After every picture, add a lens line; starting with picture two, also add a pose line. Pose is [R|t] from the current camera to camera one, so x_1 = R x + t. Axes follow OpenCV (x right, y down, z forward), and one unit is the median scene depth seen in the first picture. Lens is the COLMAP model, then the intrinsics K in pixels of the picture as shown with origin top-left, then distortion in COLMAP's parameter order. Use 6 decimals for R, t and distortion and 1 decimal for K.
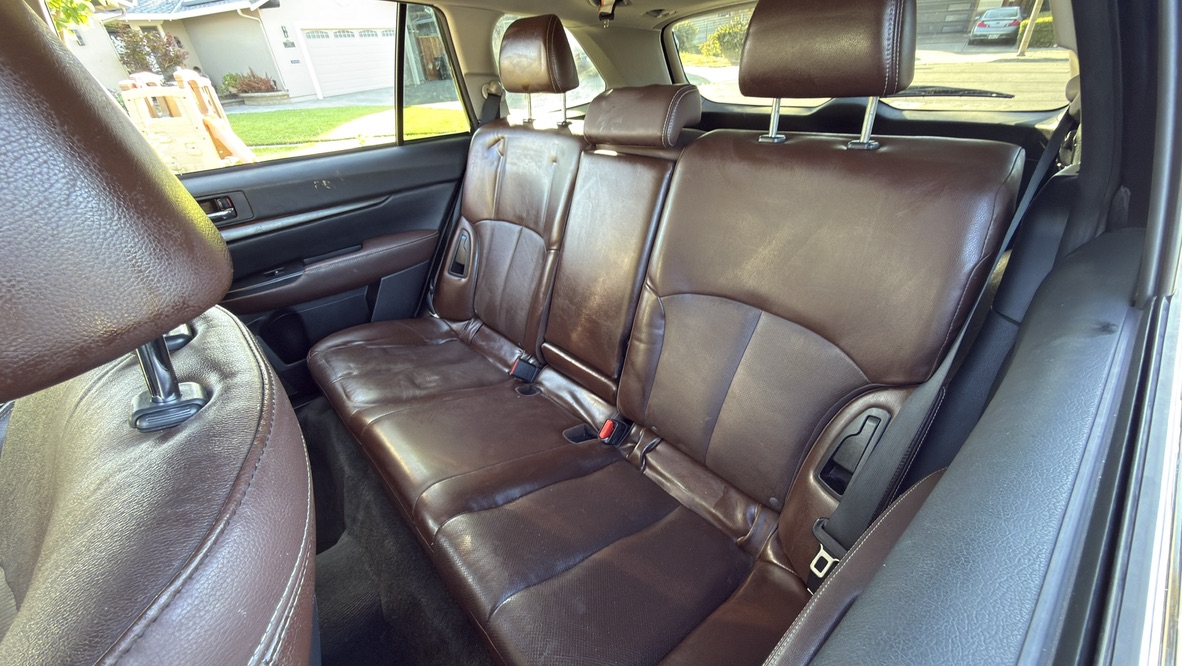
lens RADIAL K [[468.4, 0, 591.0], [0, 468.4, 333.0], [0, 0, 1]] dist [-0.002676, -0.000167]
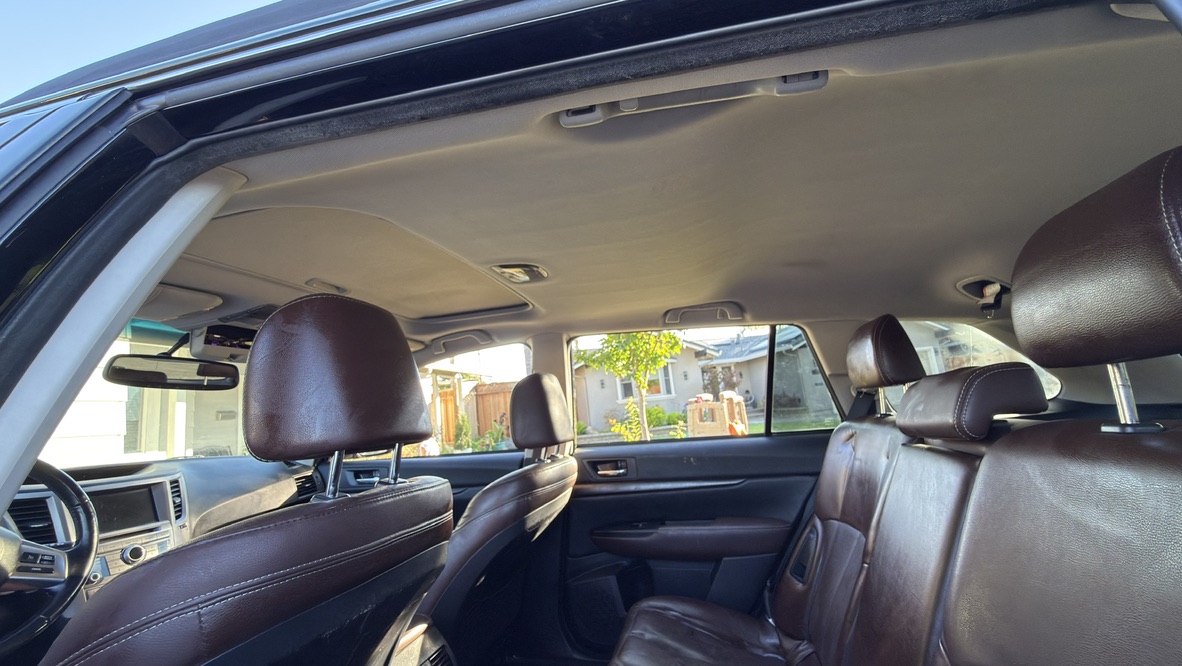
lens RADIAL K [[468.4, 0, 591.0], [0, 468.4, 333.0], [0, 0, 1]] dist [-0.002676, -0.000167]
pose [[0.568091, -0.129726, -0.812677, 0.270748], [-0.377739, 0.836227, -0.397538, -0.013328], [0.731154, 0.532818, 0.426051, 0.105422]]
